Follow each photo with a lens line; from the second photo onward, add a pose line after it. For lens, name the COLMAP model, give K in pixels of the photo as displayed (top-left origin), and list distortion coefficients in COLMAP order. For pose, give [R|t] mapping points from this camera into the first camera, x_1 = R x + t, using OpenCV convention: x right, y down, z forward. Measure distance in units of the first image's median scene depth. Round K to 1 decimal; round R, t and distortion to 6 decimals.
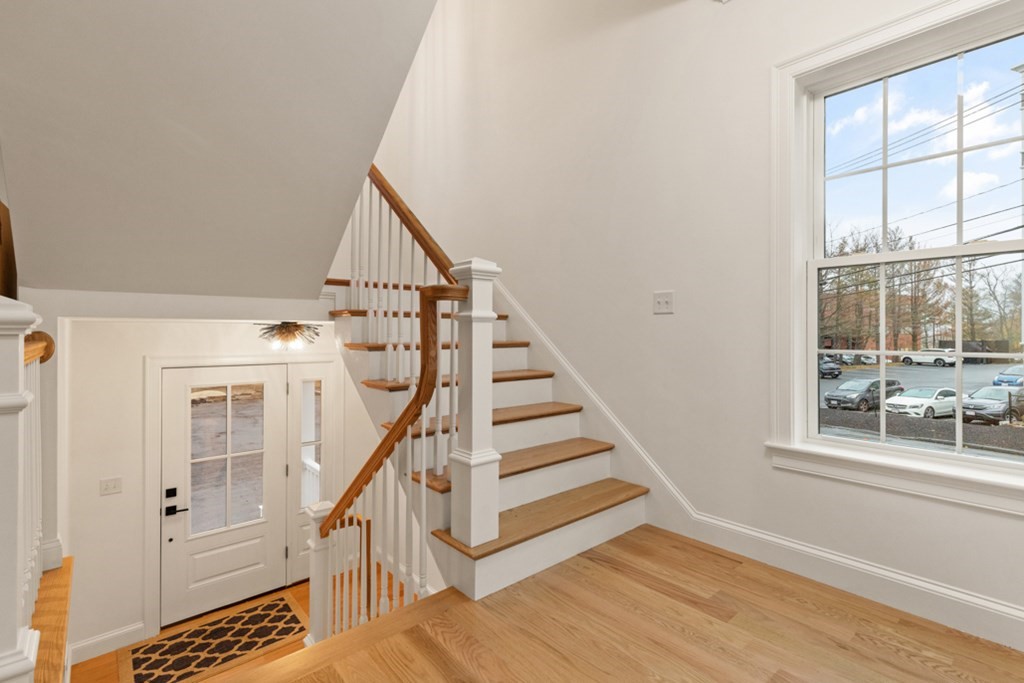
lens RADIAL K [[478.2, 0, 524.0], [0, 478.2, 338.4], [0, 0, 1]] dist [0.004028, 0.000184]
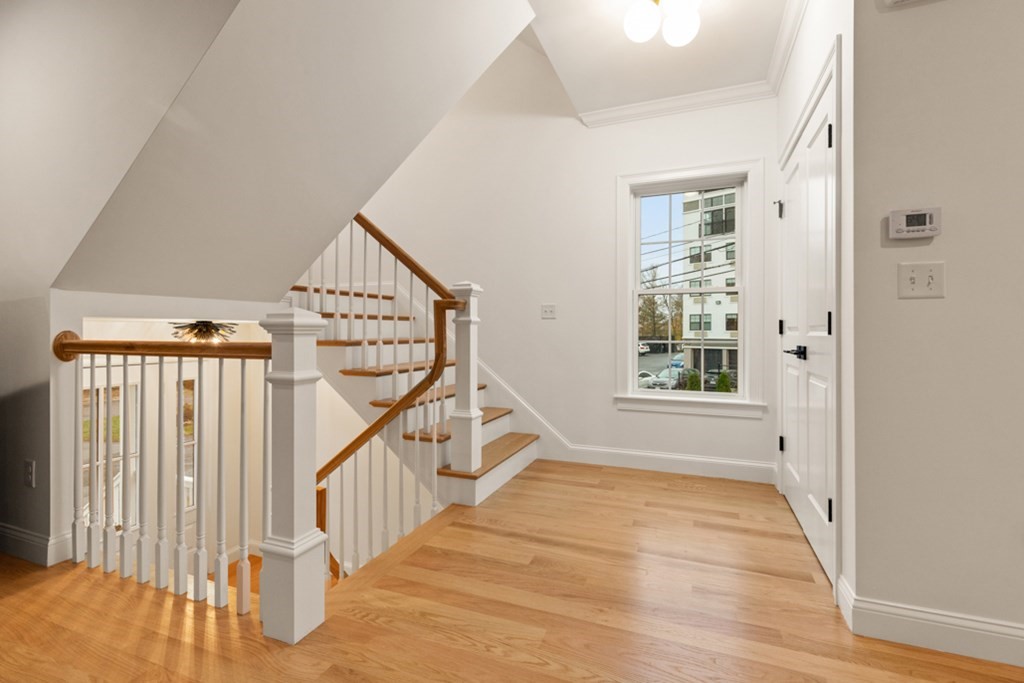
lens RADIAL K [[464.4, 0, 512.8], [0, 464.4, 342.0], [0, 0, 1]] dist [0.006396, -0.000101]
pose [[0.897987, -0.011432, 0.439873, -0.572922], [0.005692, 0.999881, 0.014365, 0.000861], [-0.439984, -0.010396, 0.897945, -0.342026]]
